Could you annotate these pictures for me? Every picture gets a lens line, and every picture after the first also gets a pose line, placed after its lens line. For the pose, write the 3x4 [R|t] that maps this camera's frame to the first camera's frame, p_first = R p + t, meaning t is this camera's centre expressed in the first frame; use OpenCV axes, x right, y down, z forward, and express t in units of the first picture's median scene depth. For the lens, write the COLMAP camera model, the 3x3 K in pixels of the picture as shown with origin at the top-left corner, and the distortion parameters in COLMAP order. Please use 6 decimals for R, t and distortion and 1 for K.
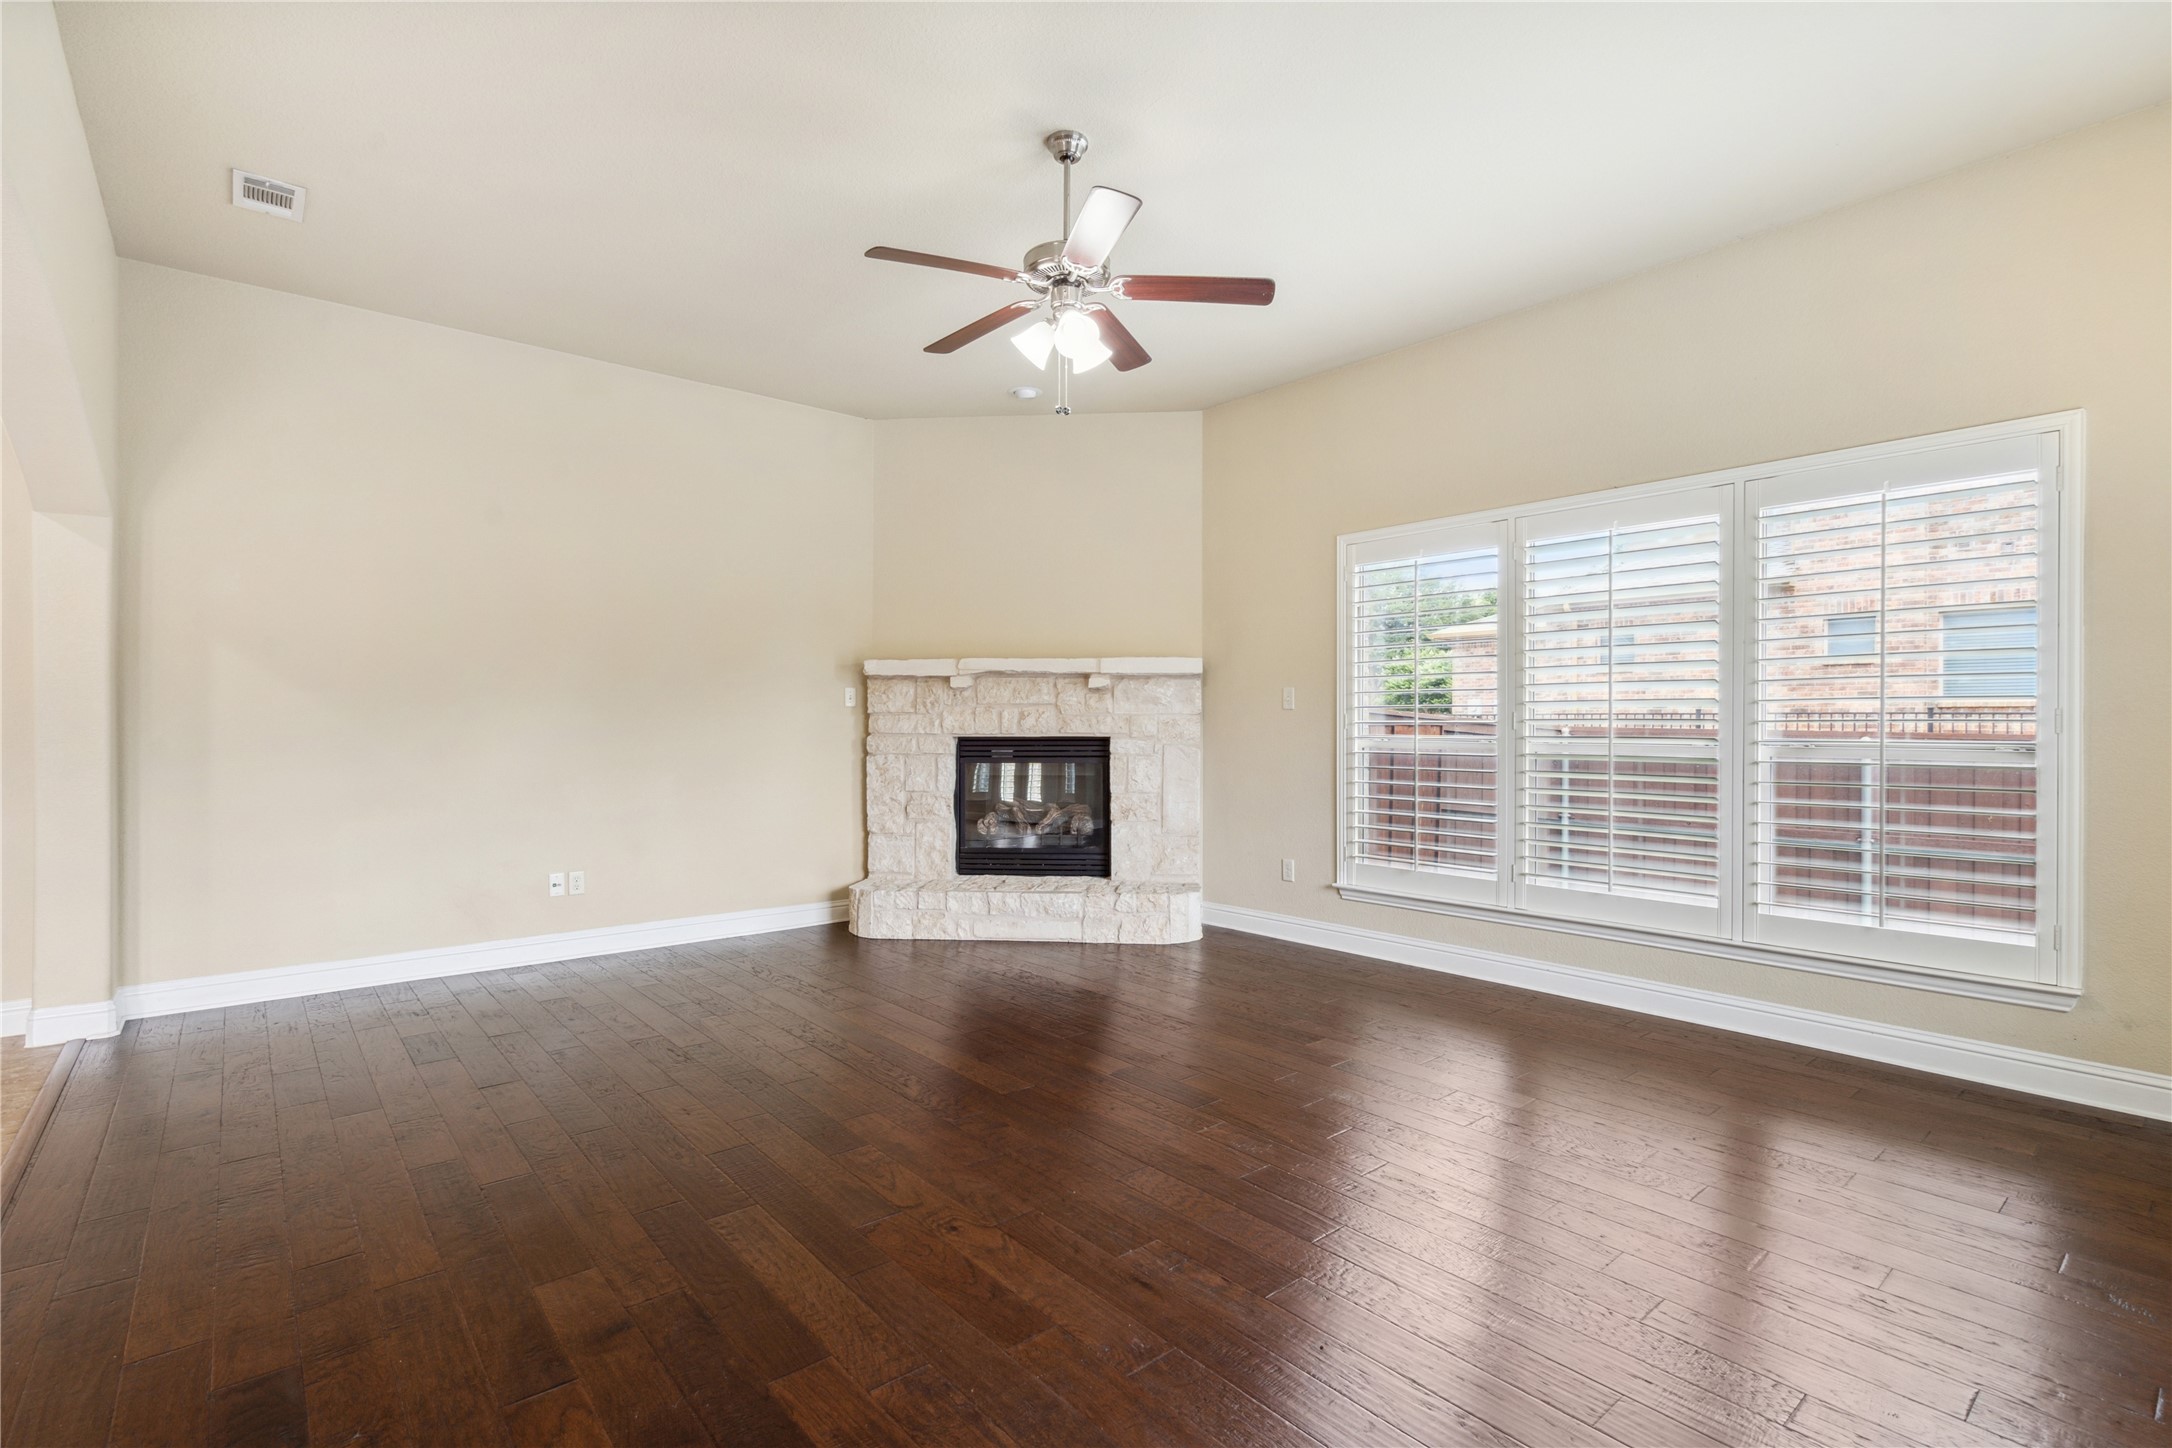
lens RADIAL K [[1010.8, 0, 1078.3], [0, 1010.8, 729.9], [0, 0, 1]] dist [-0.001060, 0.001403]
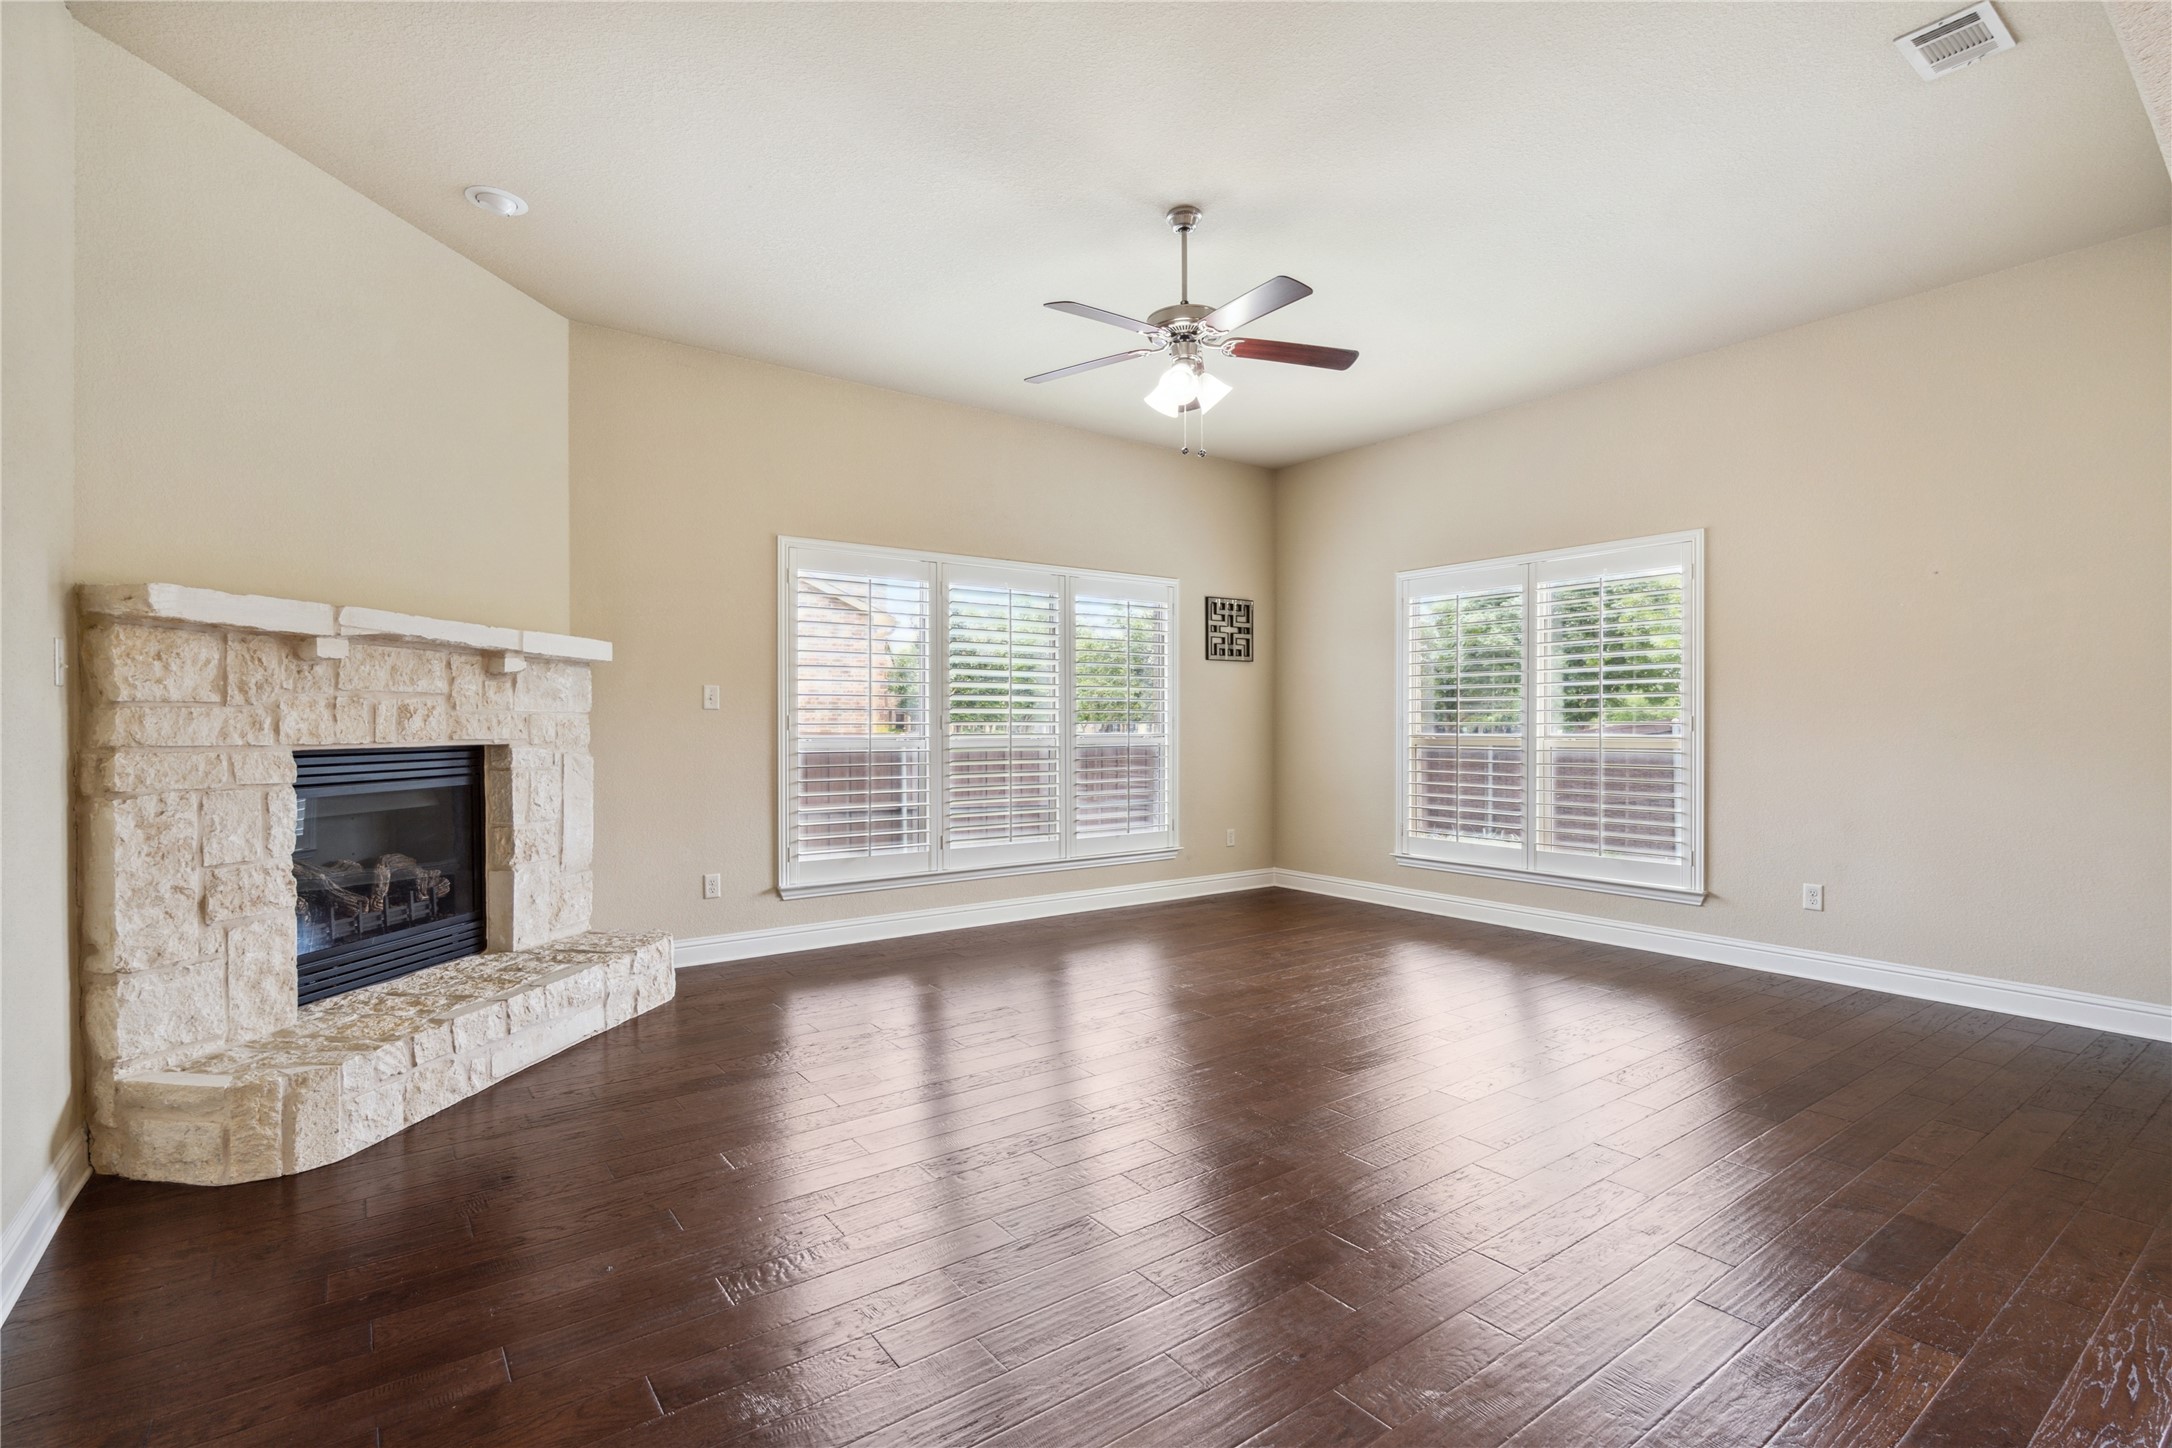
lens RADIAL K [[1010.8, 0, 1078.3], [0, 1010.8, 729.9], [0, 0, 1]] dist [-0.001060, 0.001403]
pose [[0.067299, -0.006232, 0.997713, -0.630431], [0.006208, 0.999964, 0.005828, -0.004456], [-0.997714, 0.005801, 0.067335, 0.567806]]
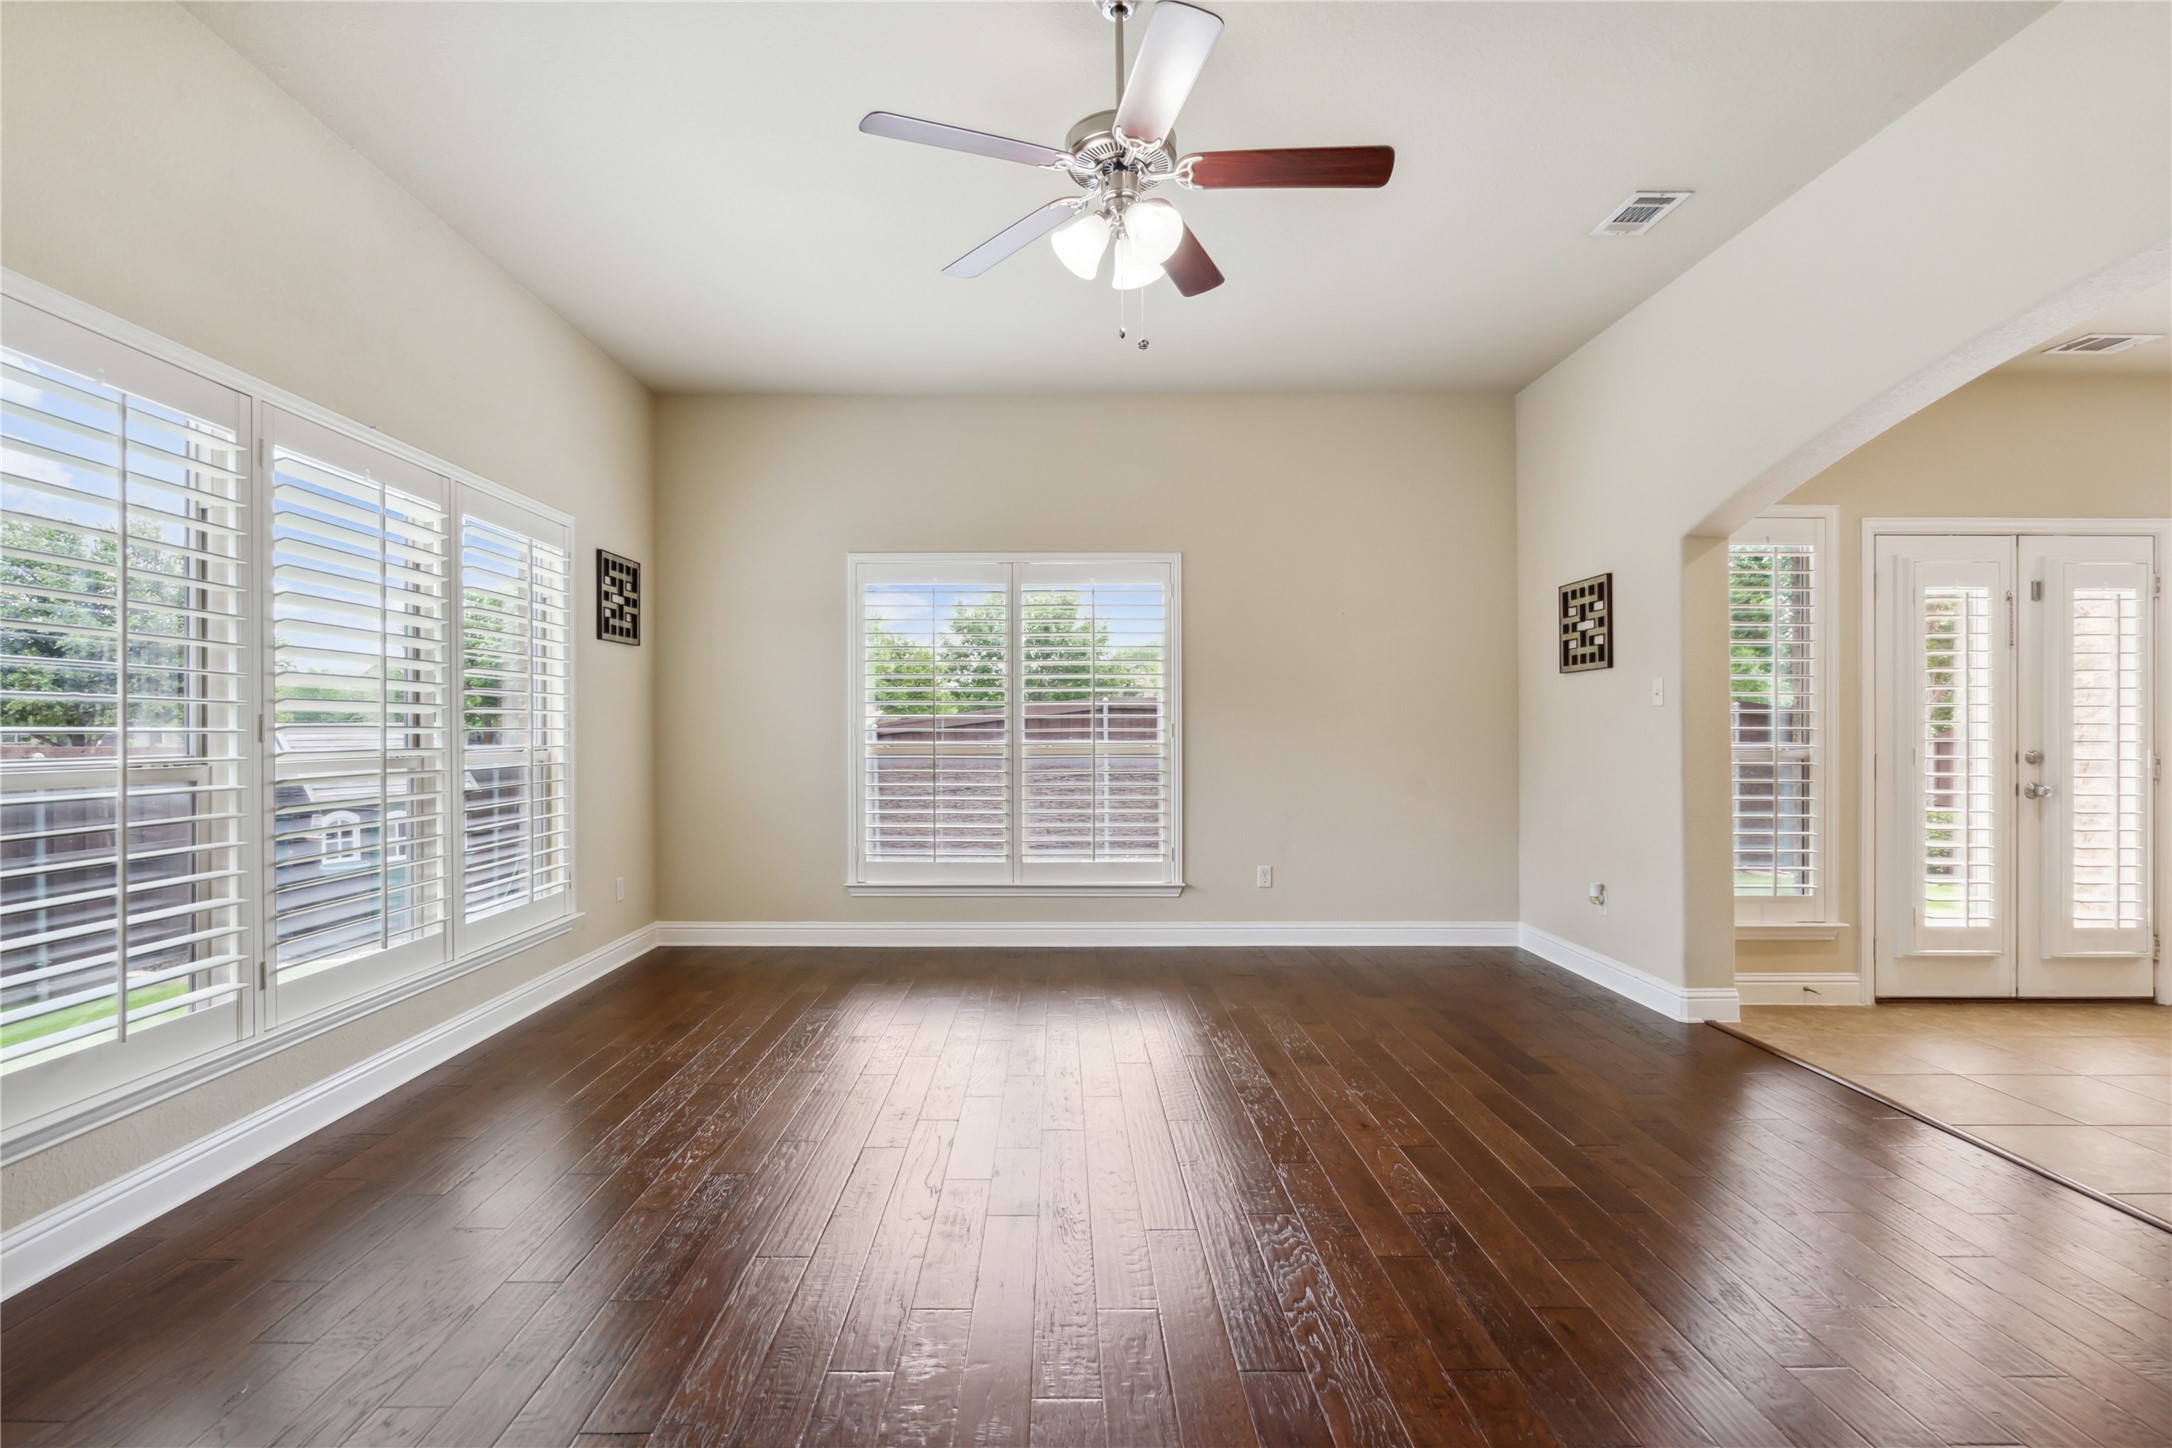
lens RADIAL K [[1008.0, 0, 1061.4], [0, 1008.0, 725.3], [0, 0, 1]] dist [-0.002558, 0.000220]
pose [[-0.767356, 0.001338, 0.641220, -0.260072], [0.003463, 0.999992, 0.002057, -0.008620], [-0.641212, 0.003799, -0.767354, 0.886303]]
